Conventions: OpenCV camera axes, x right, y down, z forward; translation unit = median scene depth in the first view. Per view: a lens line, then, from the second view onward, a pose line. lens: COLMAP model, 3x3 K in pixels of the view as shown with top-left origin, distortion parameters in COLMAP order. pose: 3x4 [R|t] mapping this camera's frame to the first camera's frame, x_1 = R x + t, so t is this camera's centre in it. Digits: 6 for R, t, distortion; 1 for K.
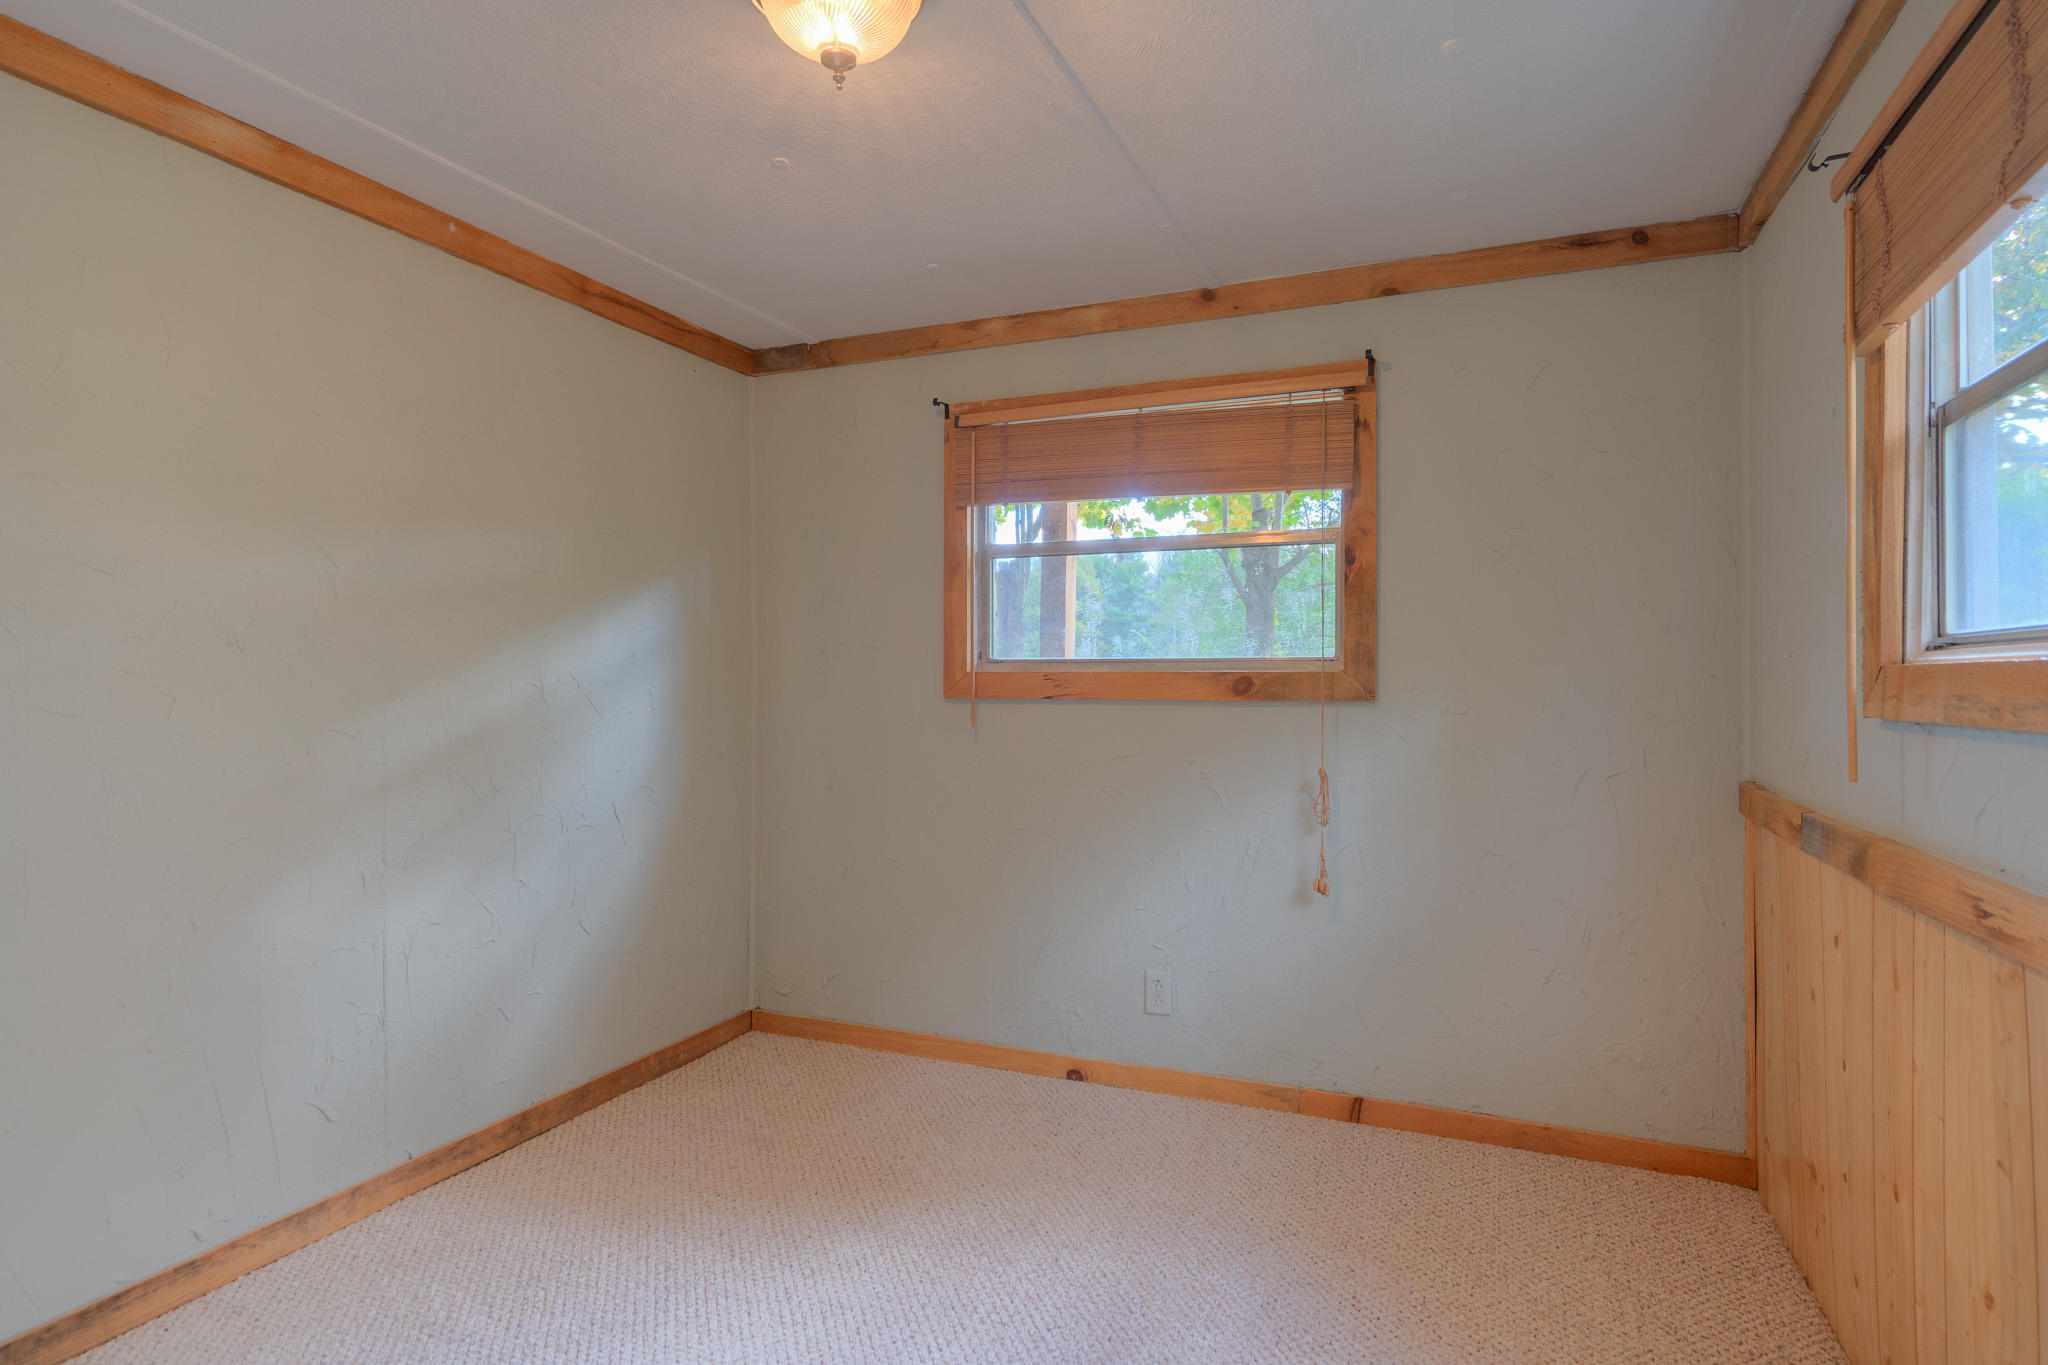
lens RADIAL K [[1088.7, 0, 1028.2], [0, 1088.7, 684.8], [0, 0, 1]] dist [-0.000098, -0.000012]
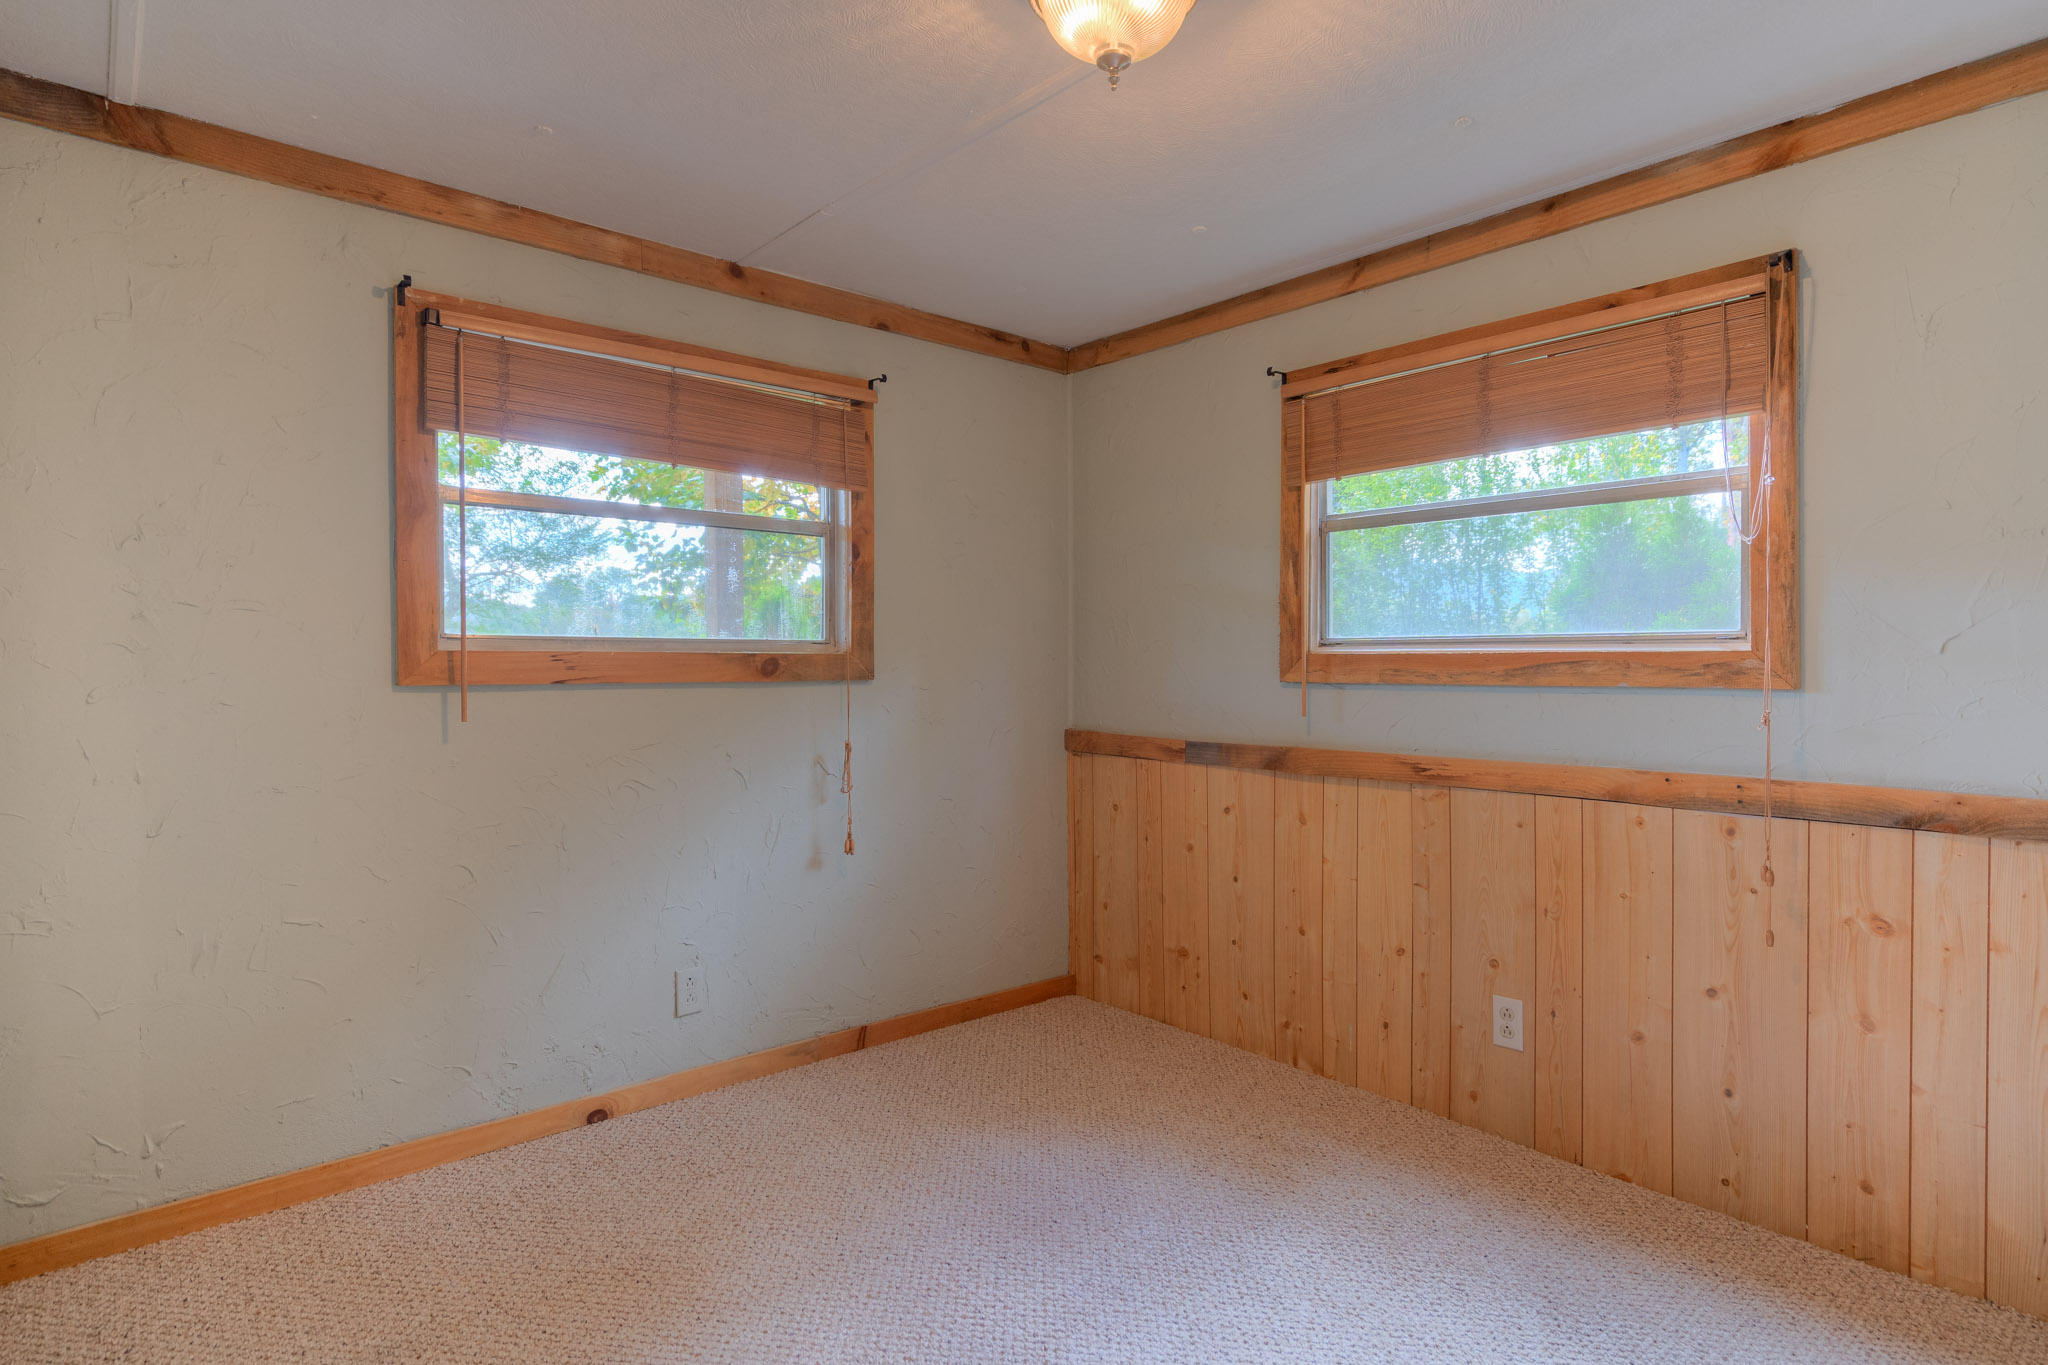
lens RADIAL K [[1088.7, 0, 1028.2], [0, 1088.7, 684.8], [0, 0, 1]] dist [-0.000098, -0.000012]
pose [[0.437491, -0.020098, 0.898998, -0.626761], [0.003466, 0.999780, 0.020664, -0.002801], [-0.899216, -0.005924, 0.437465, 0.337326]]
